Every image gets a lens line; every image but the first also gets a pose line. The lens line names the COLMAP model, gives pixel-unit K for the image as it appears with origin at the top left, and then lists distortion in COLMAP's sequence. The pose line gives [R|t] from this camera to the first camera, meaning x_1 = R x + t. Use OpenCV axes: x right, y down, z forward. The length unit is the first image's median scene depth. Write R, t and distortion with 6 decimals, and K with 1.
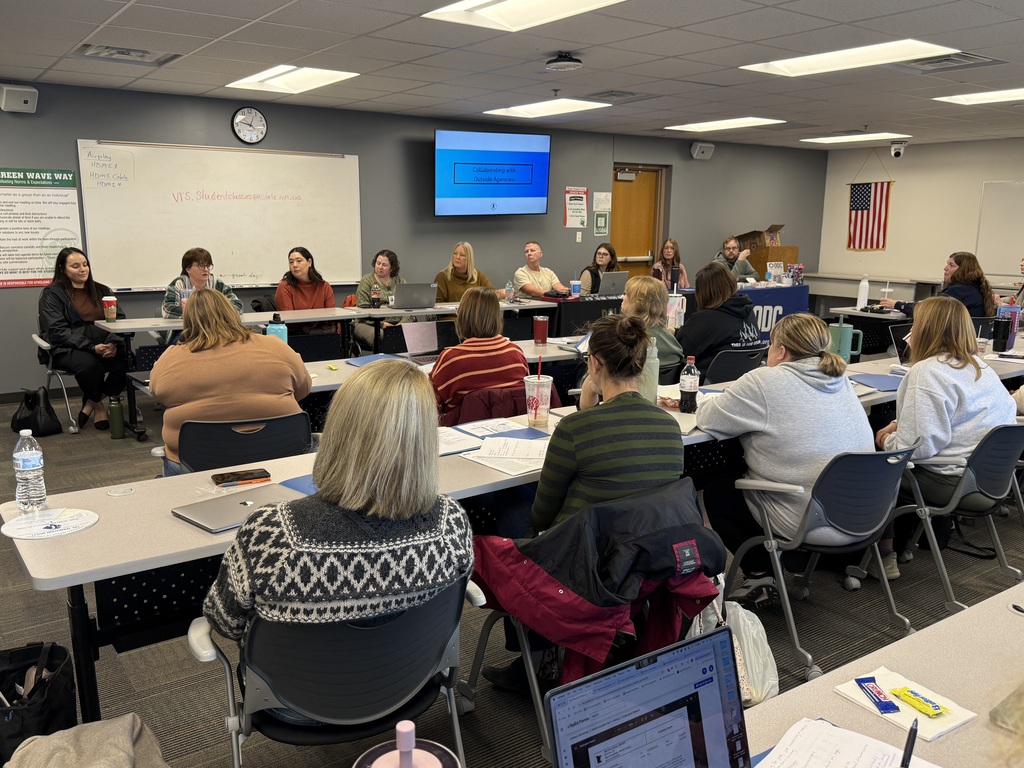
lens RADIAL K [[869.0, 0, 510.4], [0, 869.0, 386.6], [0, 0, 1]] dist [-0.011523, -0.030767]
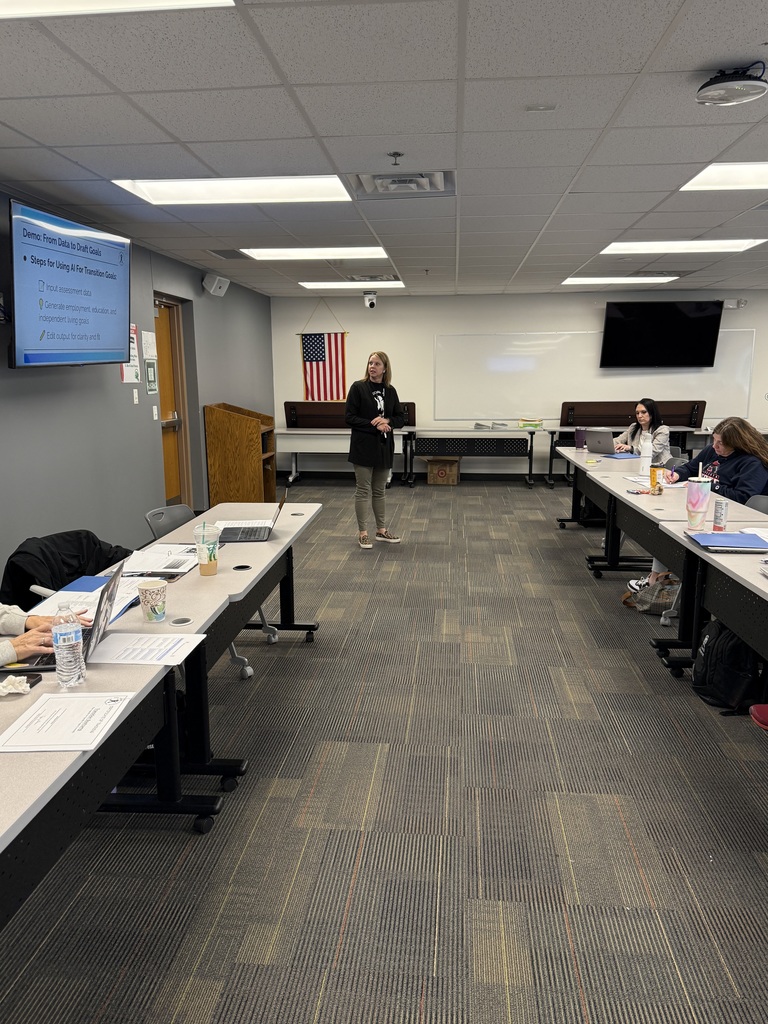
lens RADIAL K [[770.9, 0, 383.3], [0, 770.9, 513.0], [0, 0, 1]] dist [0.004493, -0.000654]
pose [[0.689161, -0.126260, 0.713524, -0.412291], [0.129882, 0.990279, 0.049785, -0.156906], [-0.712873, 0.058365, 0.698860, 0.803840]]
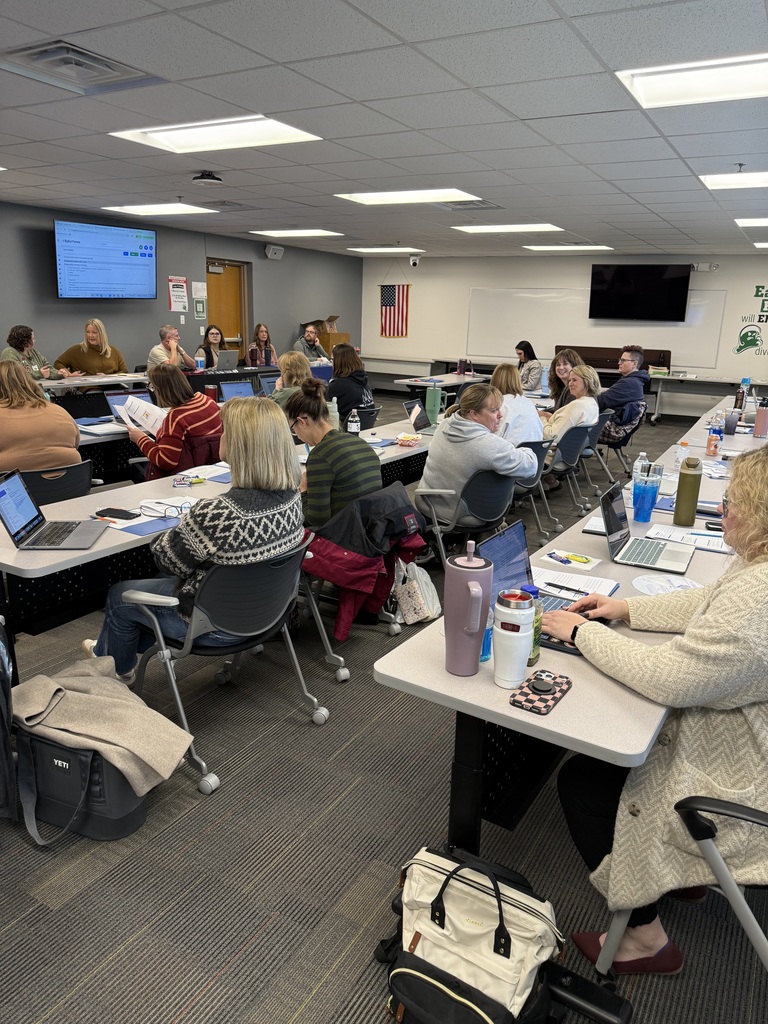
lens RADIAL K [[710.3, 0, 387.1], [0, 710.3, 513.6], [0, 0, 1]] dist [-0.008387, -0.009357]
pose [[0.923568, -0.062668, 0.378280, -0.058413], [0.026675, 0.994664, 0.099657, 0.005482], [-0.382506, -0.081949, 0.920311, -0.040701]]
